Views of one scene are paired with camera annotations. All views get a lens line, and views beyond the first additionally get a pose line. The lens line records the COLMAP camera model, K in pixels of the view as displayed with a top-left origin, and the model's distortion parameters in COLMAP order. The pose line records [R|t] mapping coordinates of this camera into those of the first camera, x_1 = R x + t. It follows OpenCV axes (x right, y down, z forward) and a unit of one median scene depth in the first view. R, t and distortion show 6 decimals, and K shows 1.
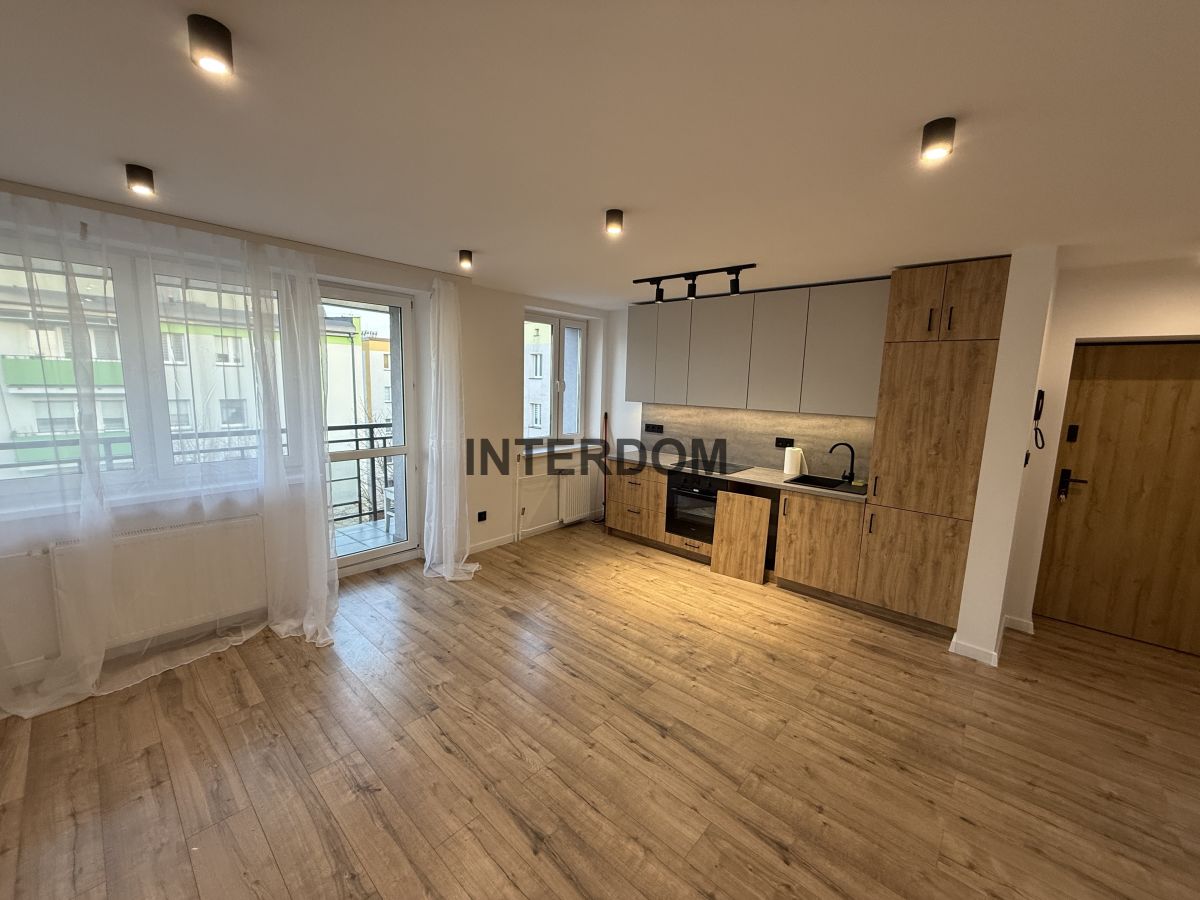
lens RADIAL K [[476.3, 0, 596.8], [0, 476.3, 449.0], [0, 0, 1]] dist [-0.000794, 0.000139]
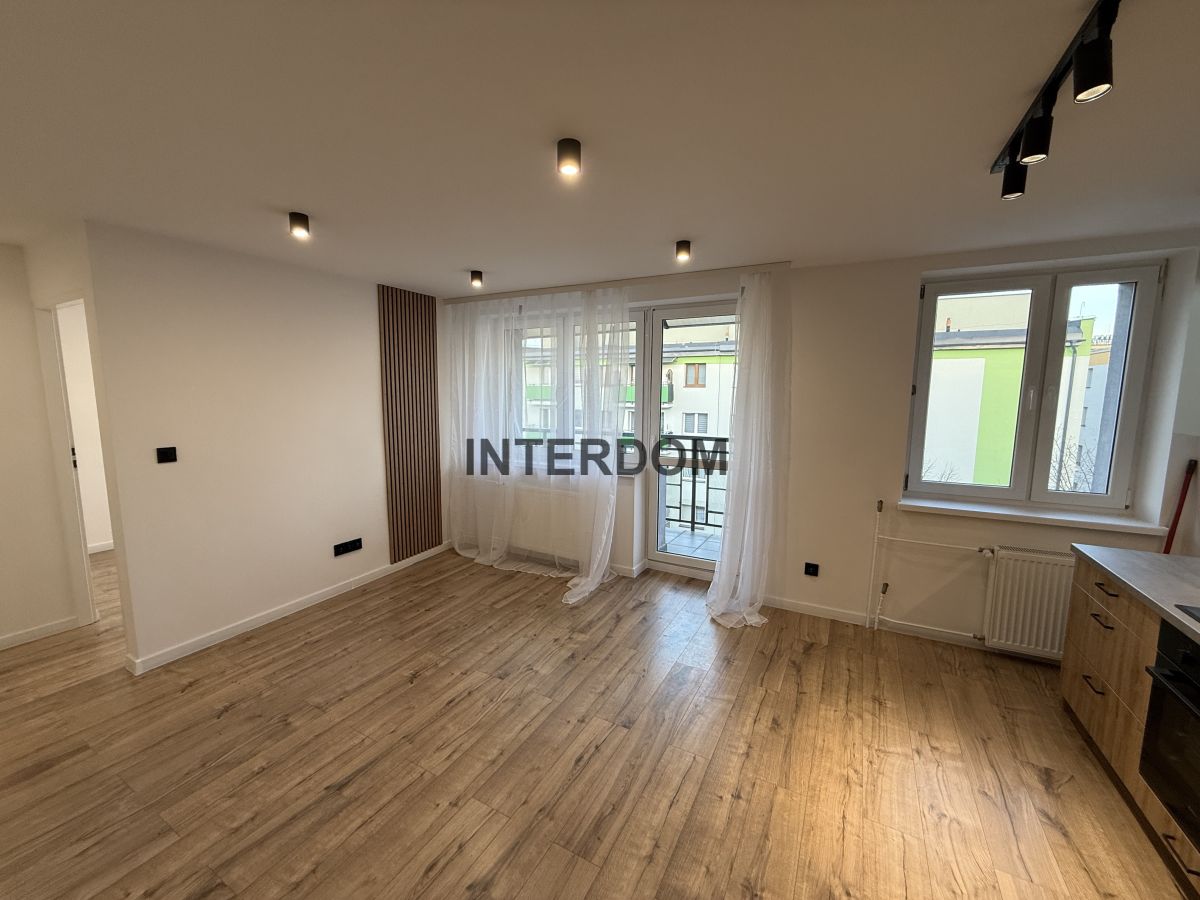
lens RADIAL K [[475.3, 0, 594.6], [0, 475.3, 449.6], [0, 0, 1]] dist [-0.000269, 0.000009]
pose [[0.232767, 0.094027, -0.967976, 0.452270], [-0.138762, 0.988343, 0.062637, -0.053707], [0.962582, 0.119739, 0.243101, 0.531026]]
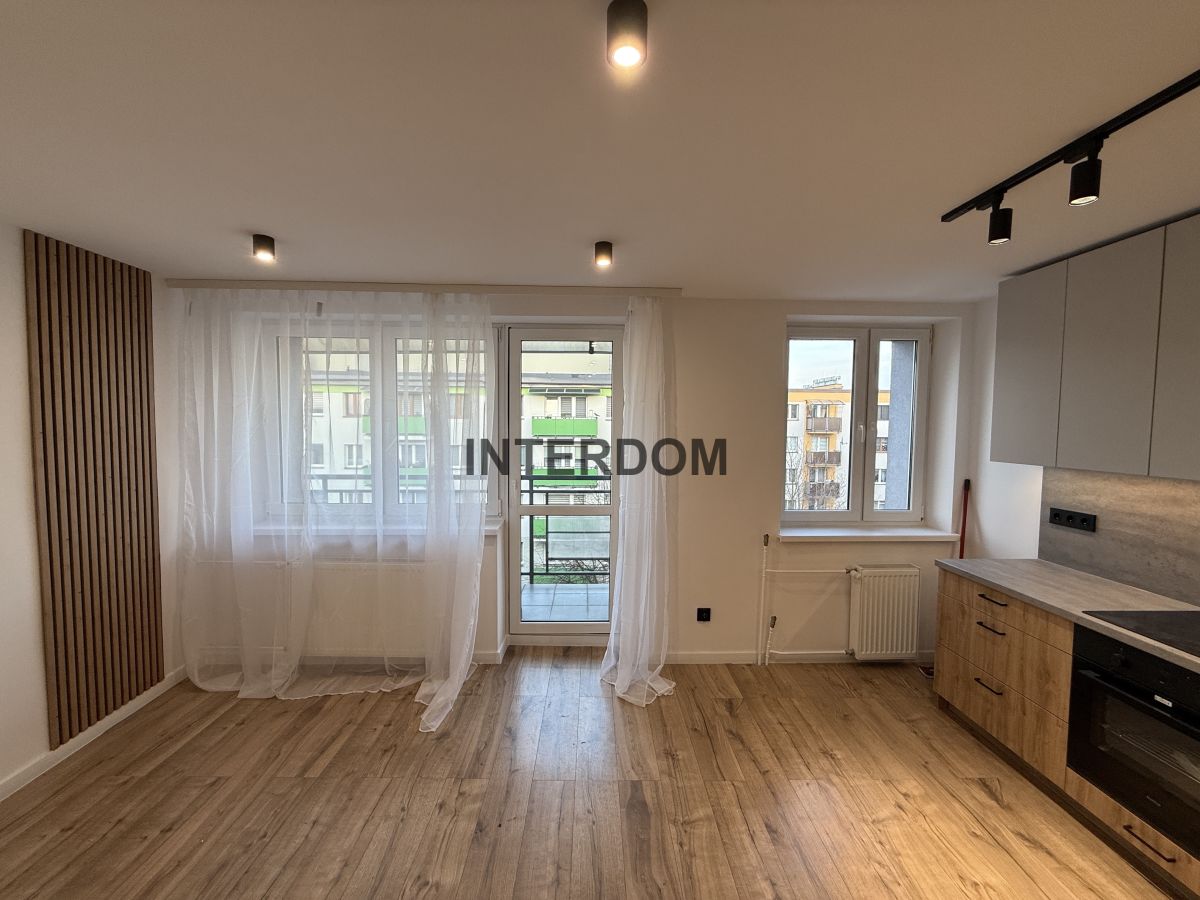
lens RADIAL K [[476.3, 0, 596.8], [0, 476.3, 449.0], [0, 0, 1]] dist [-0.000794, 0.000139]
pose [[0.681447, 0.018340, -0.731637, 0.191782], [-0.094435, 0.993532, -0.063051, -0.051467], [0.725749, 0.112058, 0.678772, 0.428230]]
